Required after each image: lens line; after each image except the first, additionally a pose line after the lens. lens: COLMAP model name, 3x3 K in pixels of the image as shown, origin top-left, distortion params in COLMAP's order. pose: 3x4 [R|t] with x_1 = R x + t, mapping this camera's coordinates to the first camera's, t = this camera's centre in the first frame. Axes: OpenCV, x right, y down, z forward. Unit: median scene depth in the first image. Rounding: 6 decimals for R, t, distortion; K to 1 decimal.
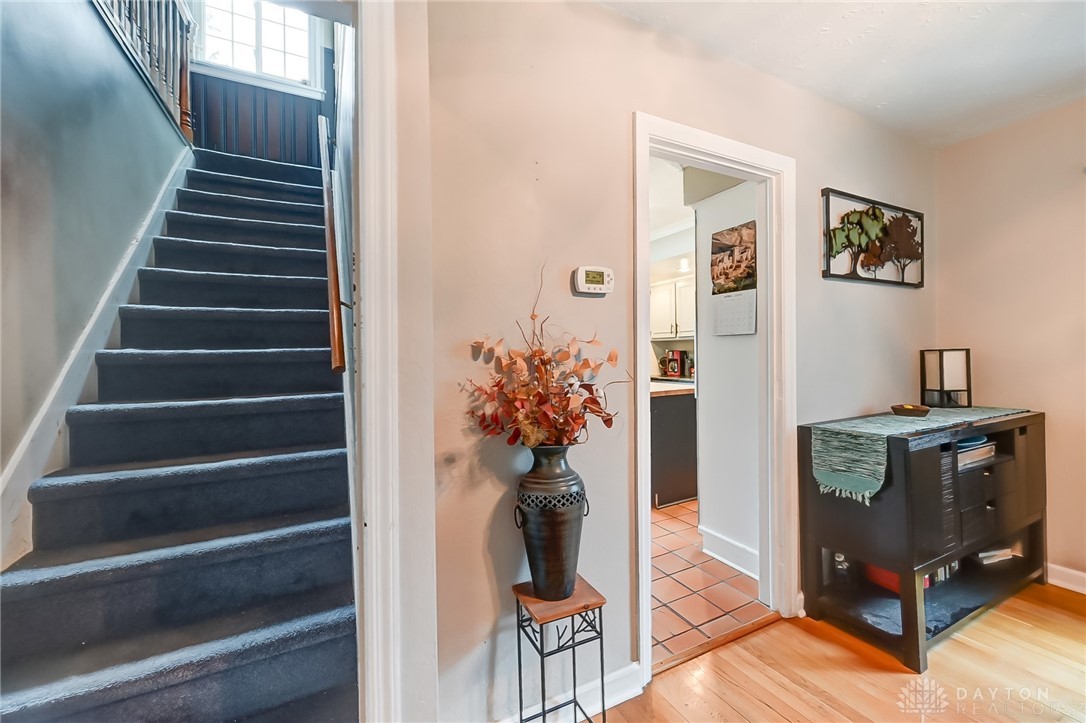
lens RADIAL K [[430.0, 0, 546.4], [0, 430.0, 355.2], [0, 0, 1]] dist [-0.004337, -0.000090]
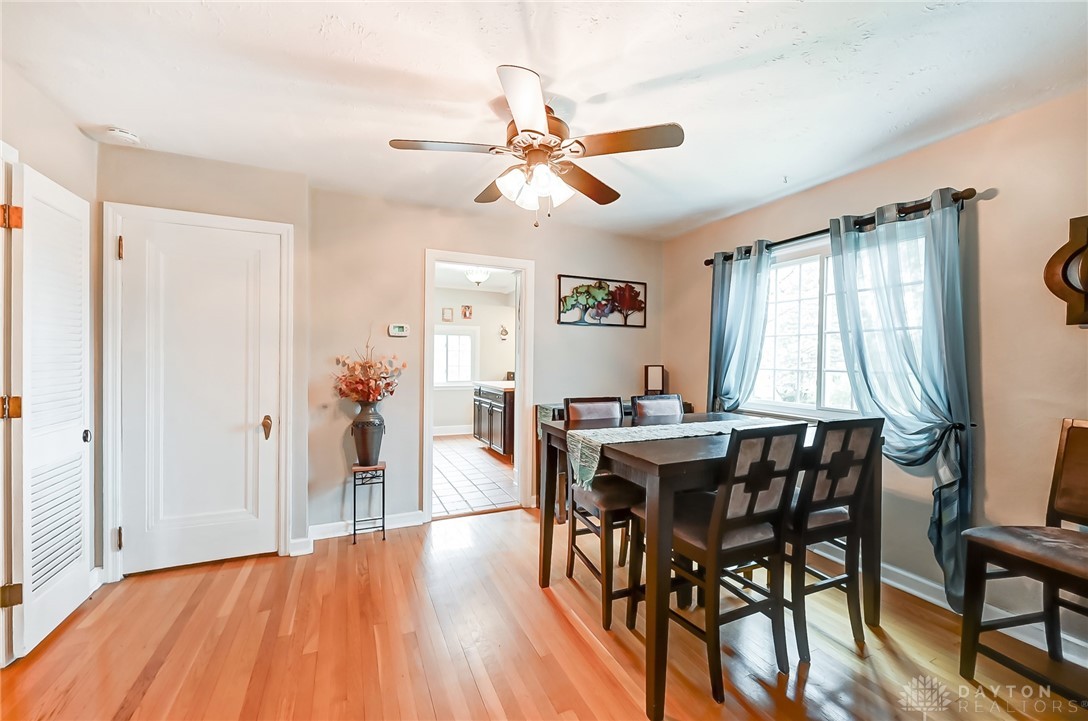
lens RADIAL K [[441.0, 0, 540.1], [0, 441.0, 362.5], [0, 0, 1]] dist [0.001250, 0.000035]
pose [[0.997904, 0.023661, -0.060238, 0.674030], [-0.023347, 0.999710, 0.005905, -0.027293], [0.060360, -0.004486, 0.998167, -0.834516]]
